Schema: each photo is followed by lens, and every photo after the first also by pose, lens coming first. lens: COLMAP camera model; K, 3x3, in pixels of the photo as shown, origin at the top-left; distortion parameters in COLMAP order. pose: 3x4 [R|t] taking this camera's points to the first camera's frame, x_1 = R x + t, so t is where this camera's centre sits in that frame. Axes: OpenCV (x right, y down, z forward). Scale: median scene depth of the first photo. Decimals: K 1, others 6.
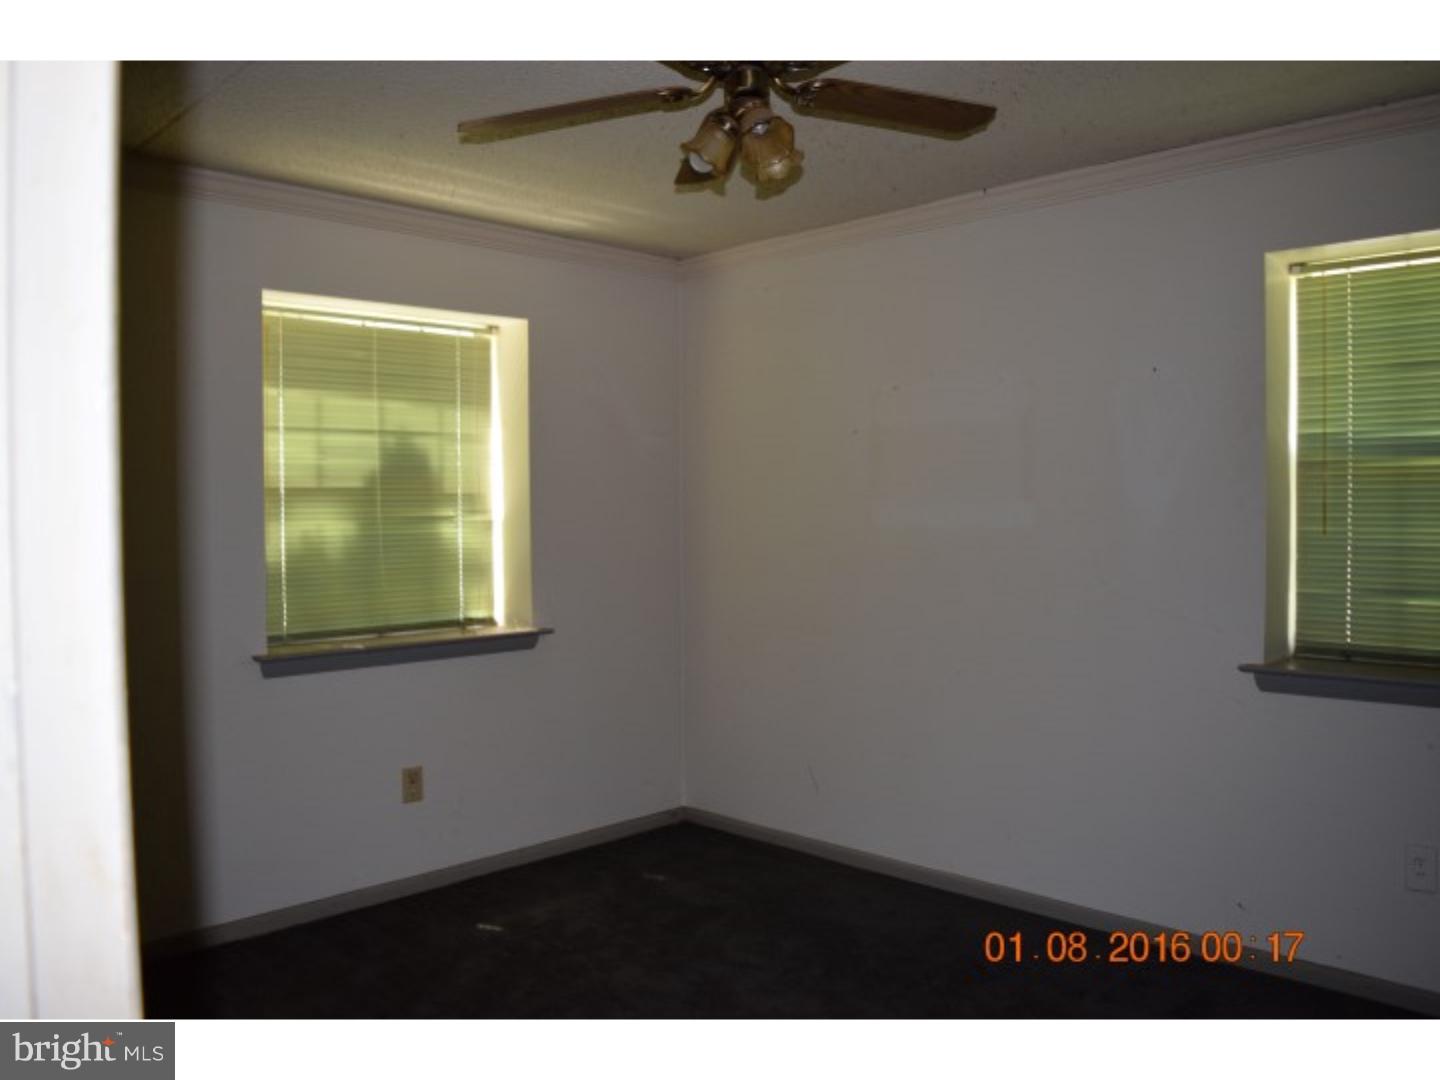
lens RADIAL K [[1172.4, 0, 720.0], [0, 1172.4, 540.0], [0, 0, 1]] dist [-0.120022, -0.005533]
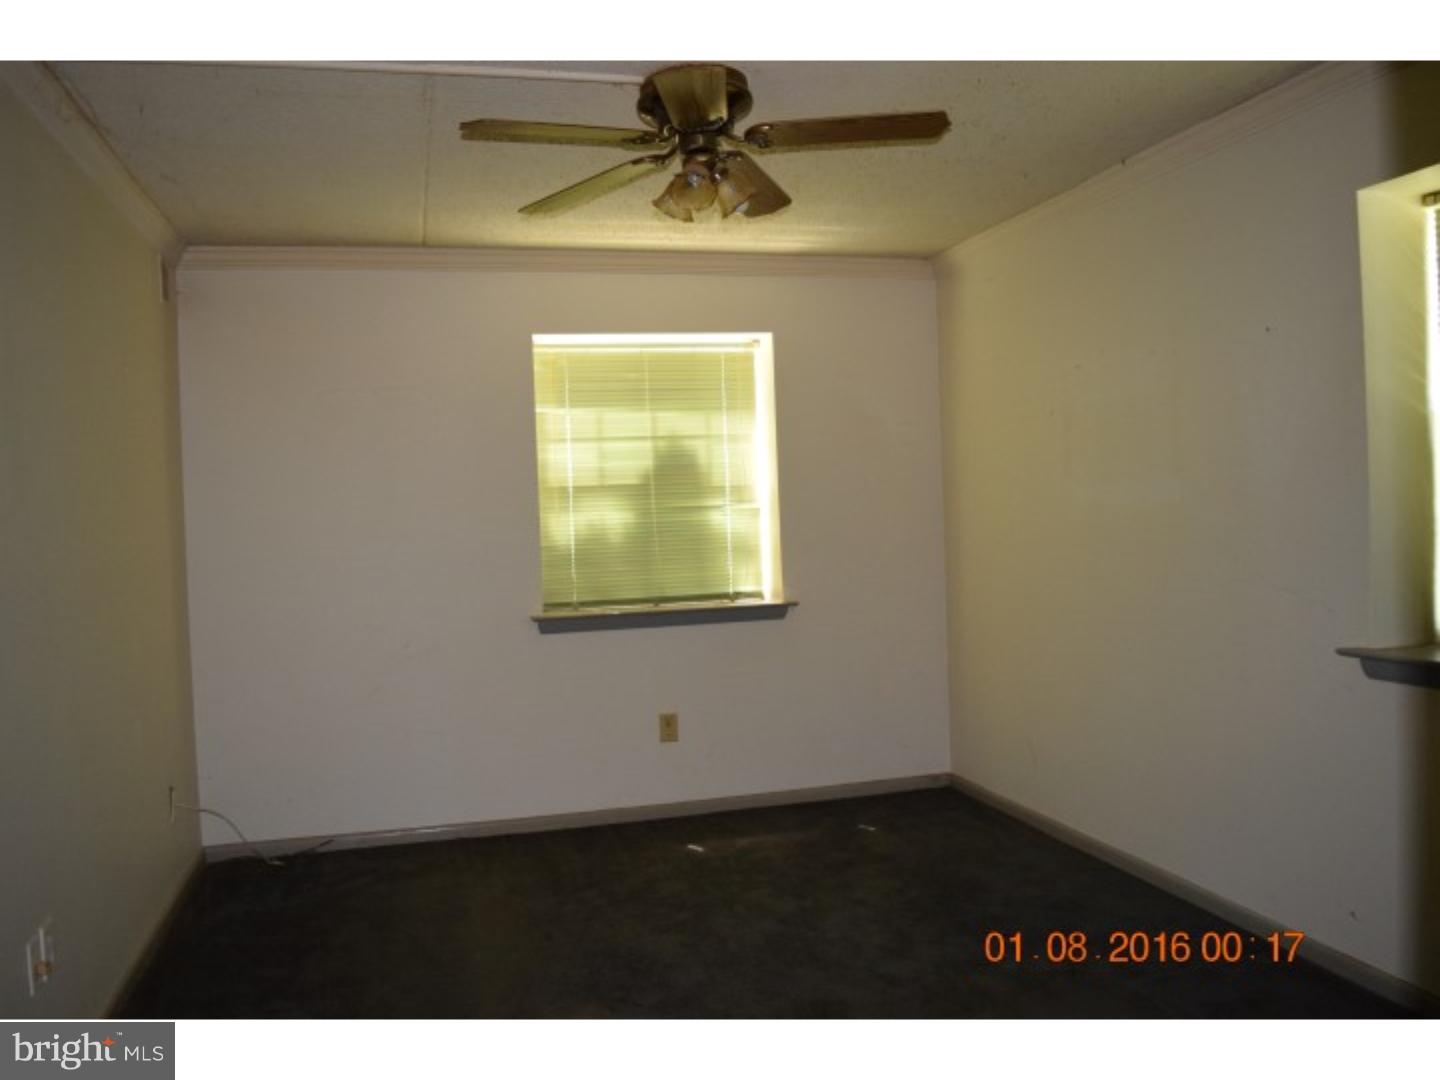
lens RADIAL K [[1172.4, 0, 720.0], [0, 1172.4, 540.0], [0, 0, 1]] dist [-0.120022, -0.005533]
pose [[0.854221, -0.010738, -0.519799, 0.405123], [0.015471, 0.999869, 0.004769, 0.009446], [0.519680, -0.012116, 0.854275, -0.015527]]
